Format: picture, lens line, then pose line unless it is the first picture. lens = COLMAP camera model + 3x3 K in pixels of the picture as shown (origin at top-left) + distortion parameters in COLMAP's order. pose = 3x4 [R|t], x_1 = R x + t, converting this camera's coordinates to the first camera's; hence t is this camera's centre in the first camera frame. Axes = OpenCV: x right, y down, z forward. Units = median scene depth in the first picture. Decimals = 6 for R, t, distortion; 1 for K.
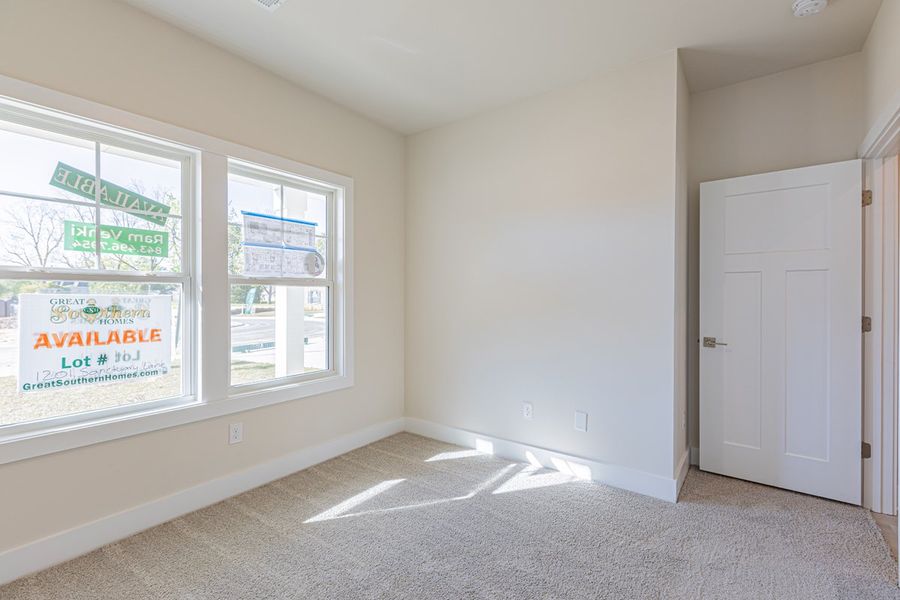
lens RADIAL K [[405.1, 0, 443.1], [0, 405.1, 292.8], [0, 0, 1]] dist [0.001597, -0.000025]
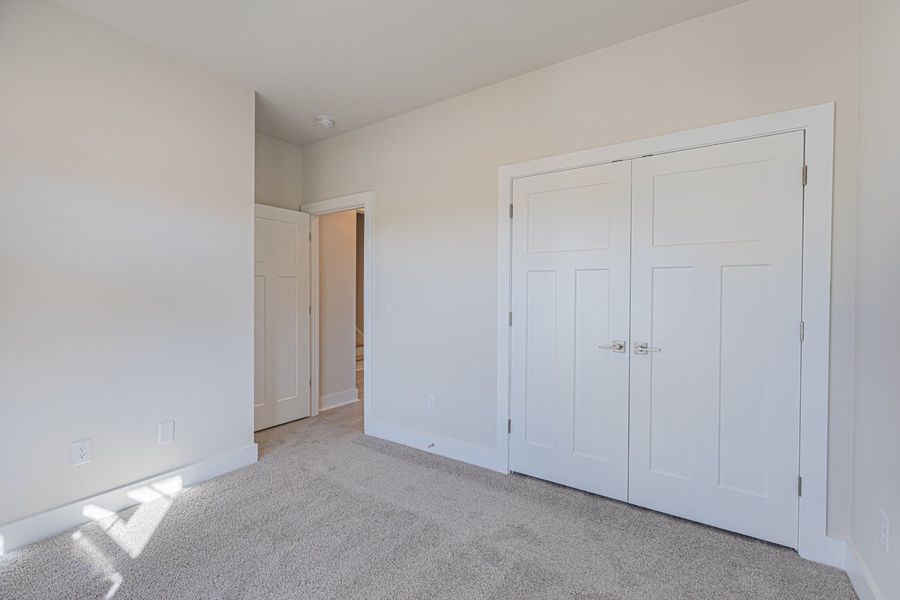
lens RADIAL K [[405.1, 0, 443.1], [0, 405.1, 292.8], [0, 0, 1]] dist [0.001597, -0.000025]
pose [[-0.030985, -0.004435, 0.999510, -0.612571], [-0.010068, 0.999941, 0.004124, -0.007870], [-0.999469, -0.009936, -0.031028, 0.427115]]
